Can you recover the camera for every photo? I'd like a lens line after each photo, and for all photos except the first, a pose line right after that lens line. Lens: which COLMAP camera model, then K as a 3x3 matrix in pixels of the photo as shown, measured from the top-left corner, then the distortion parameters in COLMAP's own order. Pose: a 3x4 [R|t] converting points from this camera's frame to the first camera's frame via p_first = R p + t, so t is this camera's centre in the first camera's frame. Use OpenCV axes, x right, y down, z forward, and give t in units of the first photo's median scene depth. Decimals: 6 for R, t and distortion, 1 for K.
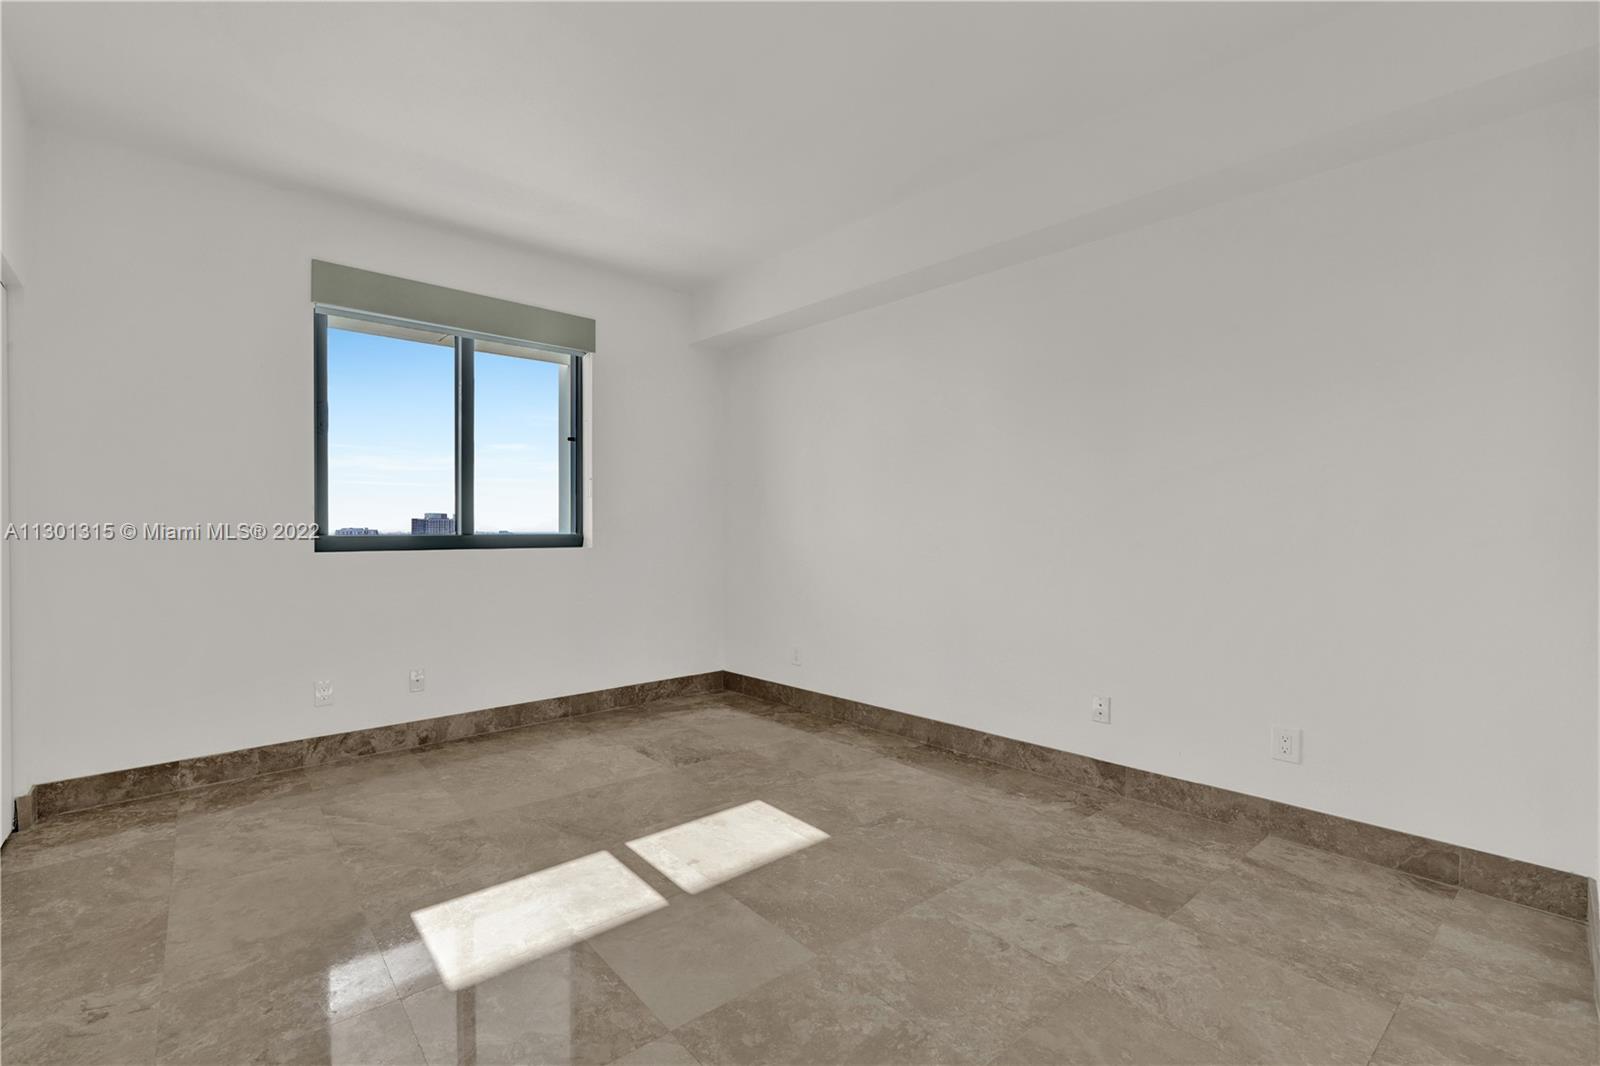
lens RADIAL K [[652.4, 0, 798.7], [0, 652.4, 530.9], [0, 0, 1]] dist [-0.002706, -0.000162]
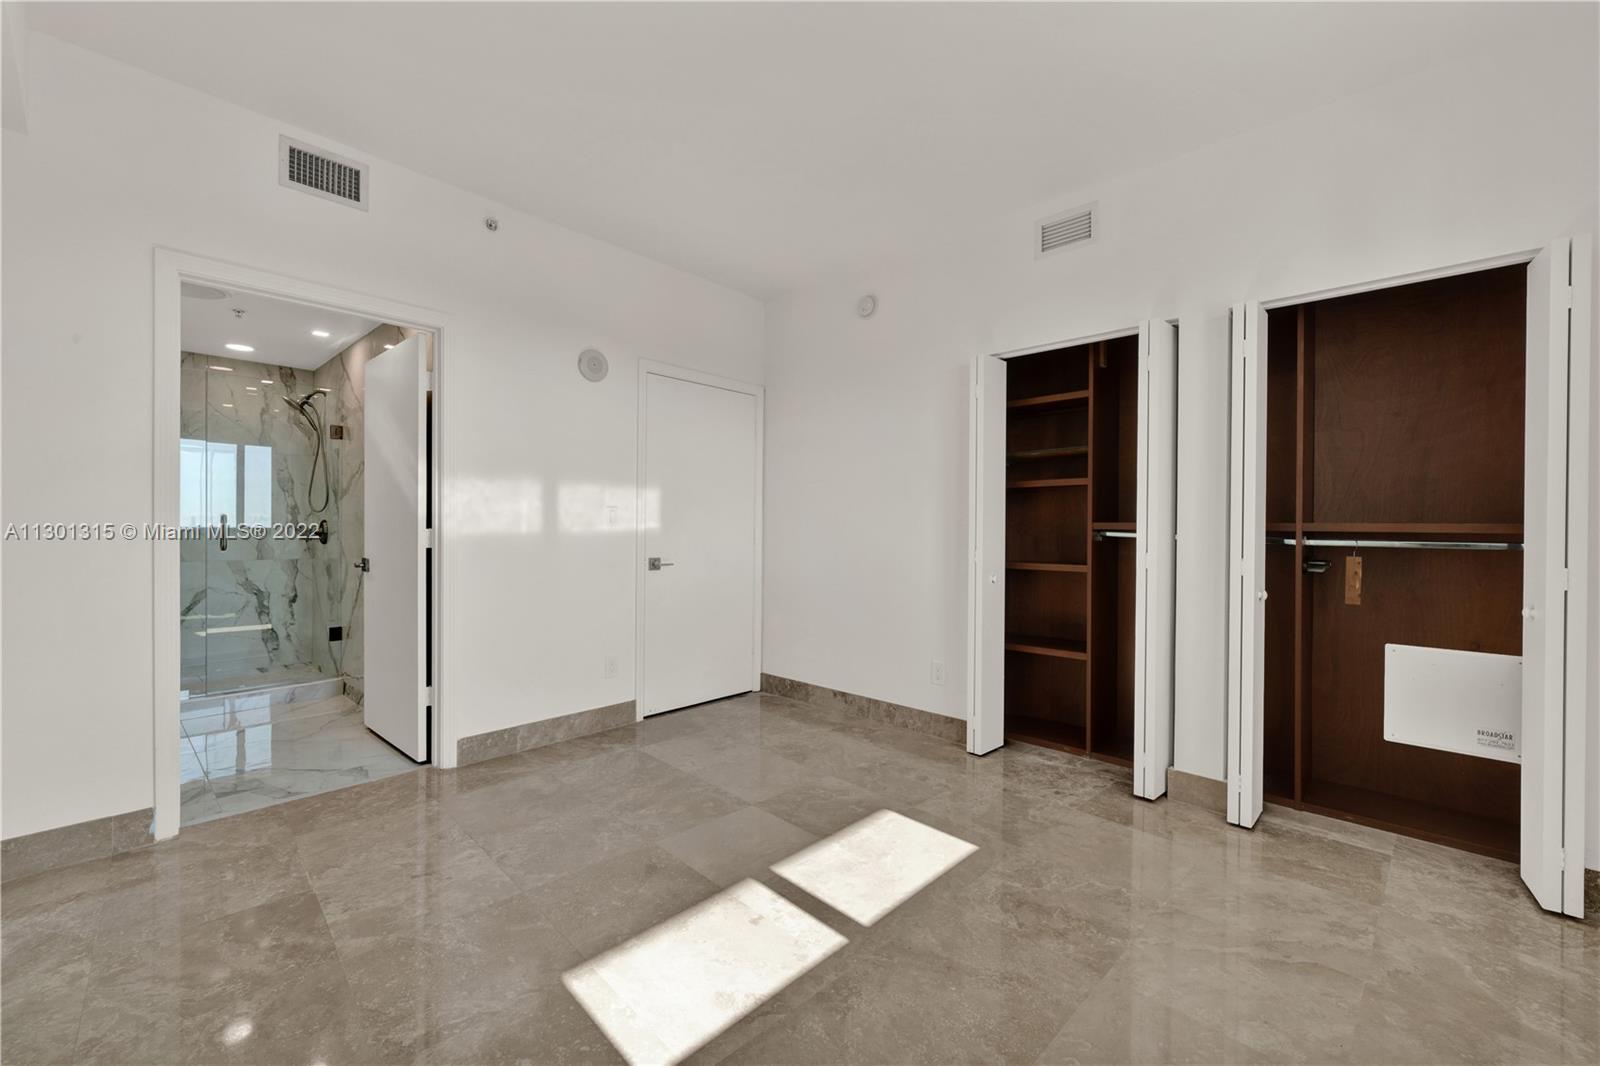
lens RADIAL K [[652.4, 0, 802.0], [0, 652.4, 531.9], [0, 0, 1]] dist [-0.002706, -0.000162]
pose [[-0.999958, -0.007250, 0.005685, -0.231737], [-0.007202, 0.999940, 0.008293, -0.009571], [-0.005745, 0.008252, -0.999949, 1.923645]]
